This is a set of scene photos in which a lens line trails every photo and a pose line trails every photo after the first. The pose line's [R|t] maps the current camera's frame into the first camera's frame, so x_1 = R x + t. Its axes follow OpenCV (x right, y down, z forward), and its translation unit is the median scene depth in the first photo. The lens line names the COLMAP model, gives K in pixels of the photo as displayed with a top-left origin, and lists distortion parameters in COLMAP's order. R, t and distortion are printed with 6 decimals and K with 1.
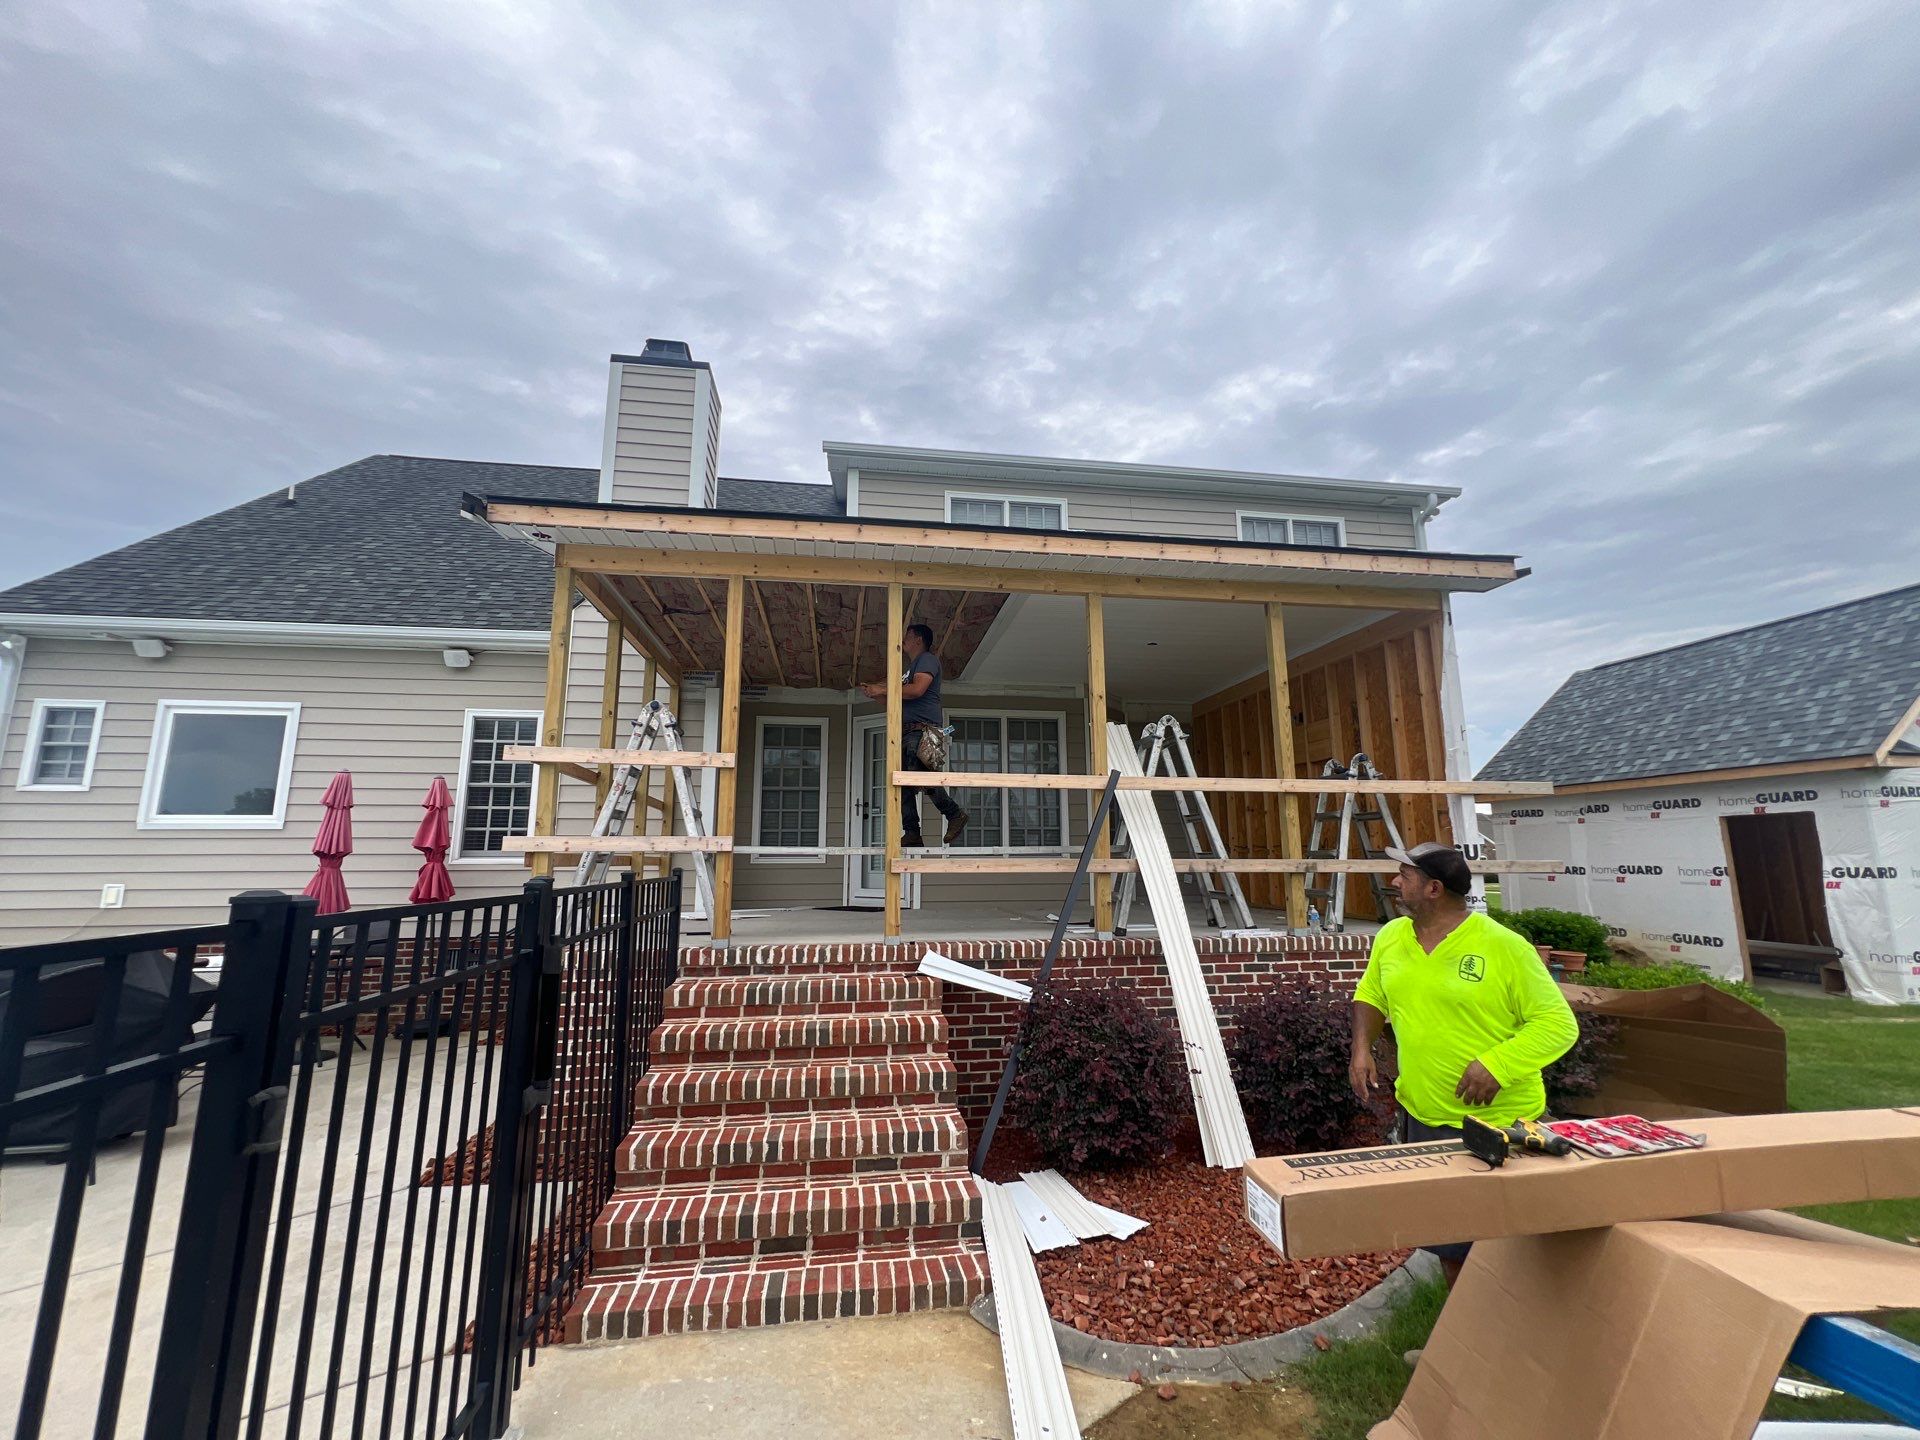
lens RADIAL K [[768.7, 0, 960.2], [0, 768.7, 723.6], [0, 0, 1]] dist [-0.000253, 0.000542]
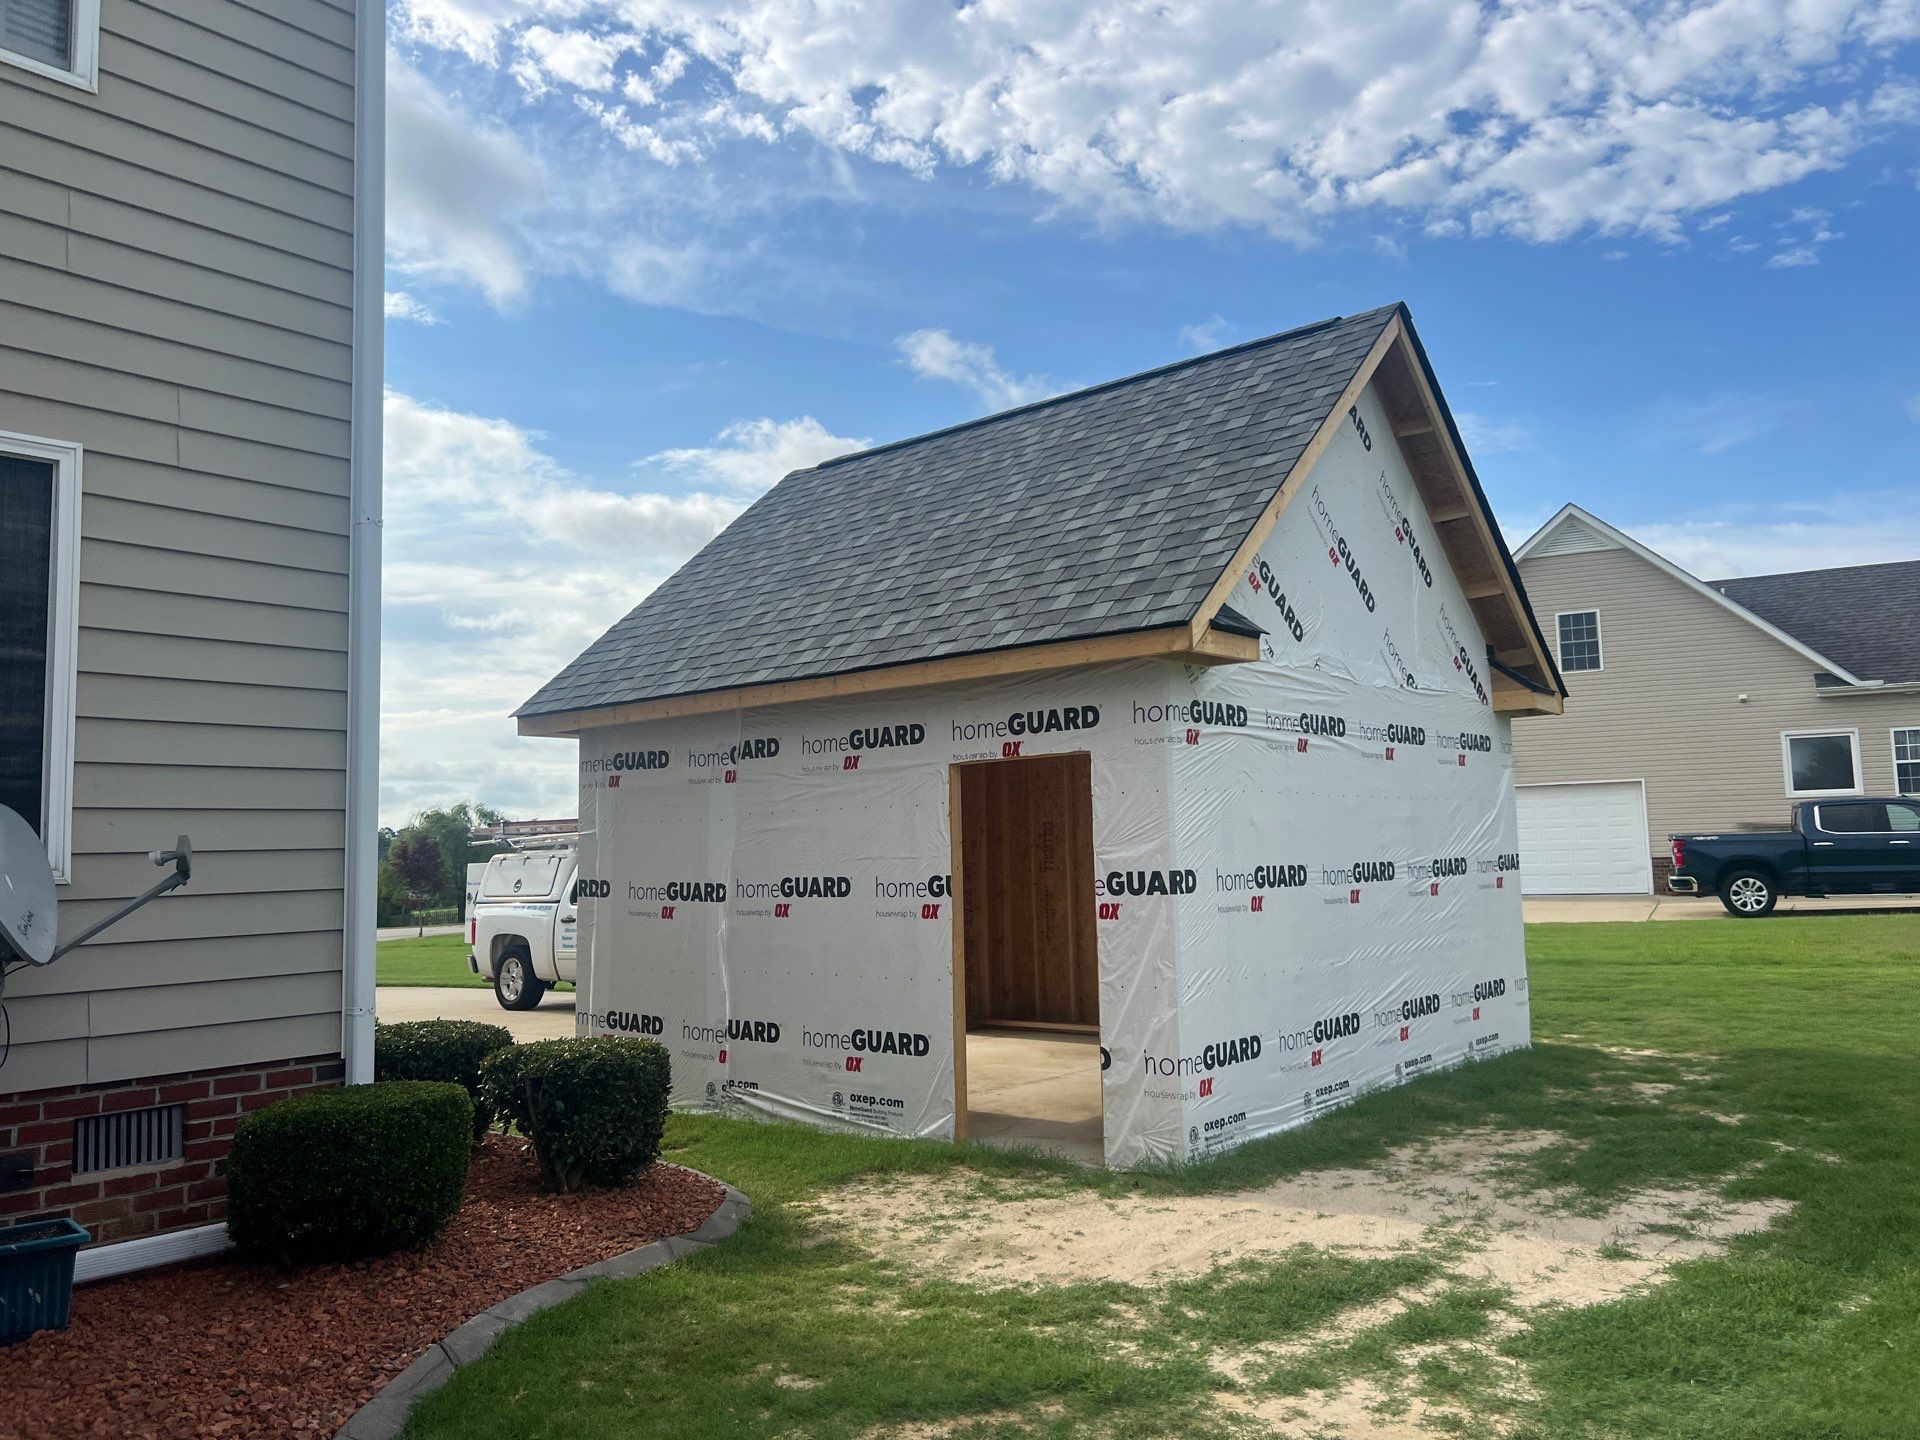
lens RADIAL K [[1461.1, 0, 952.0], [0, 1461.1, 688.7], [0, 0, 1]] dist [0.104266, -0.001845]
pose [[0.753231, 0.061488, 0.654876, 0.461738], [-0.092619, 0.995616, 0.013048, 0.071005], [-0.651203, -0.070482, 0.755624, 0.387290]]
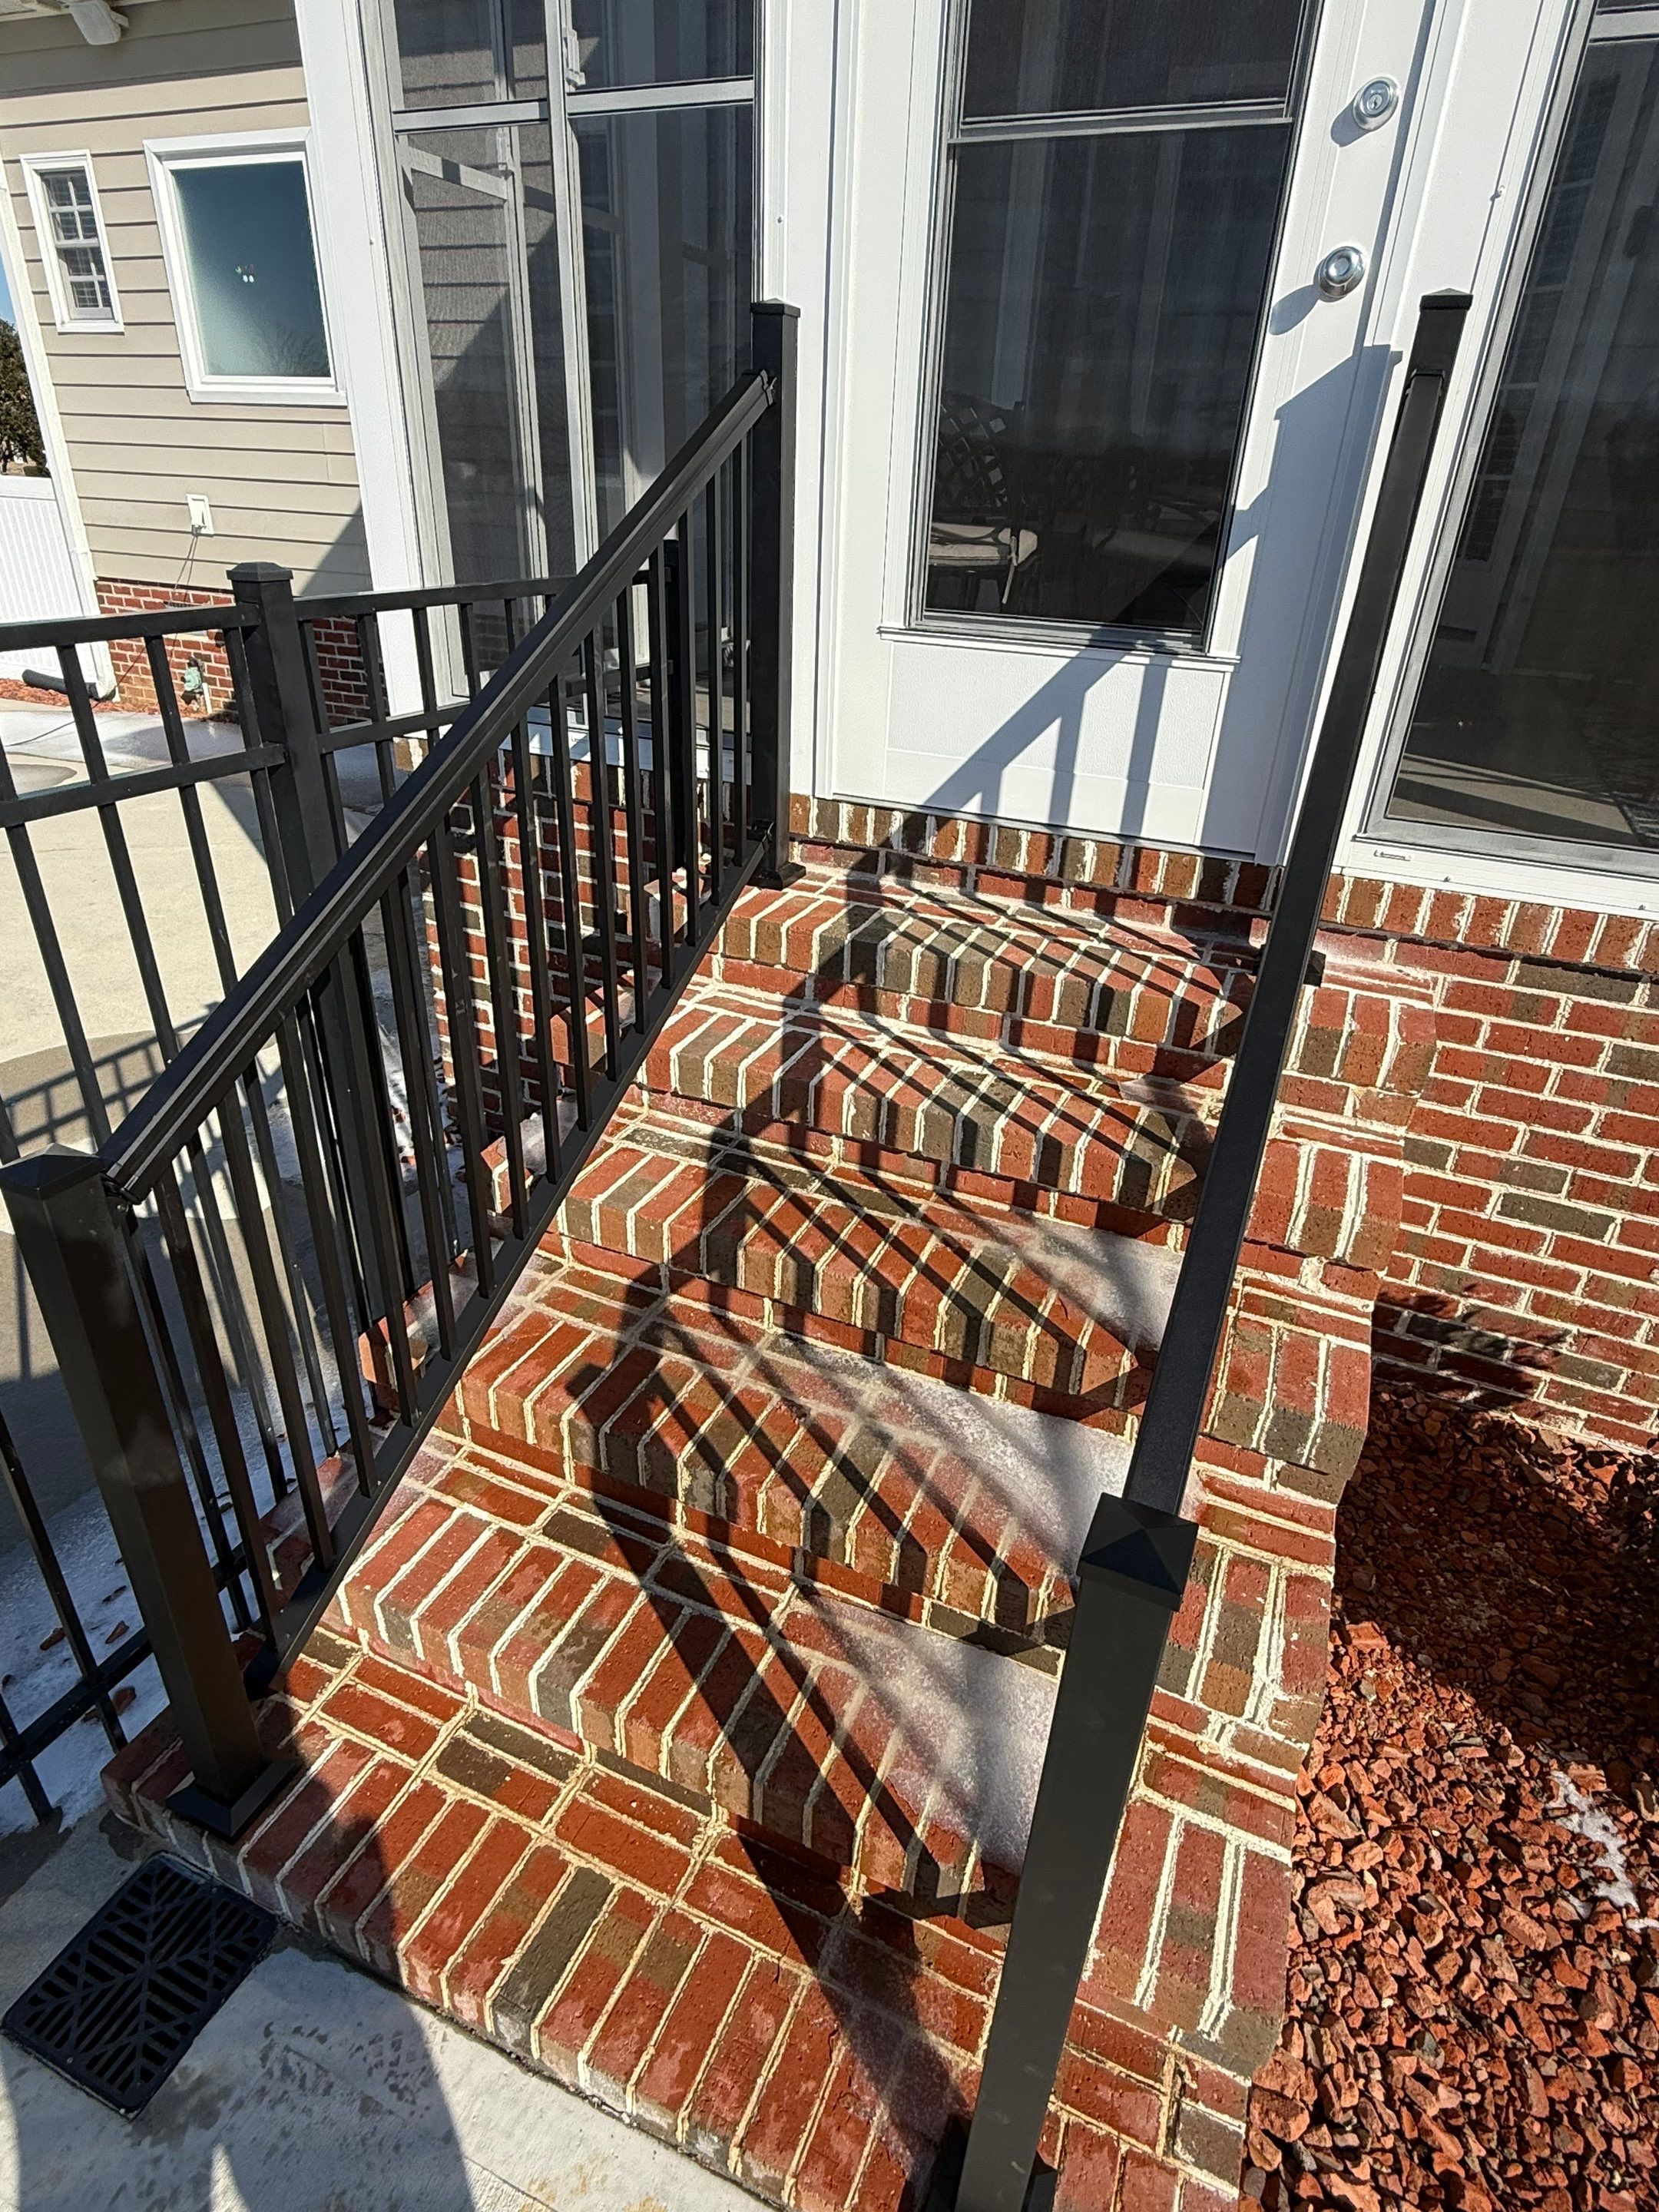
lens RADIAL K [[1191.8, 0, 829.5], [0, 1191.8, 1106.0], [0, 0, 1]] dist [-0.000930, -0.000444]
pose [[0.839747, 0.287745, -0.460465, -0.001301], [0.050126, 0.803332, 0.593418, 0.041443], [0.540660, -0.521402, 0.660172, 0.289872]]
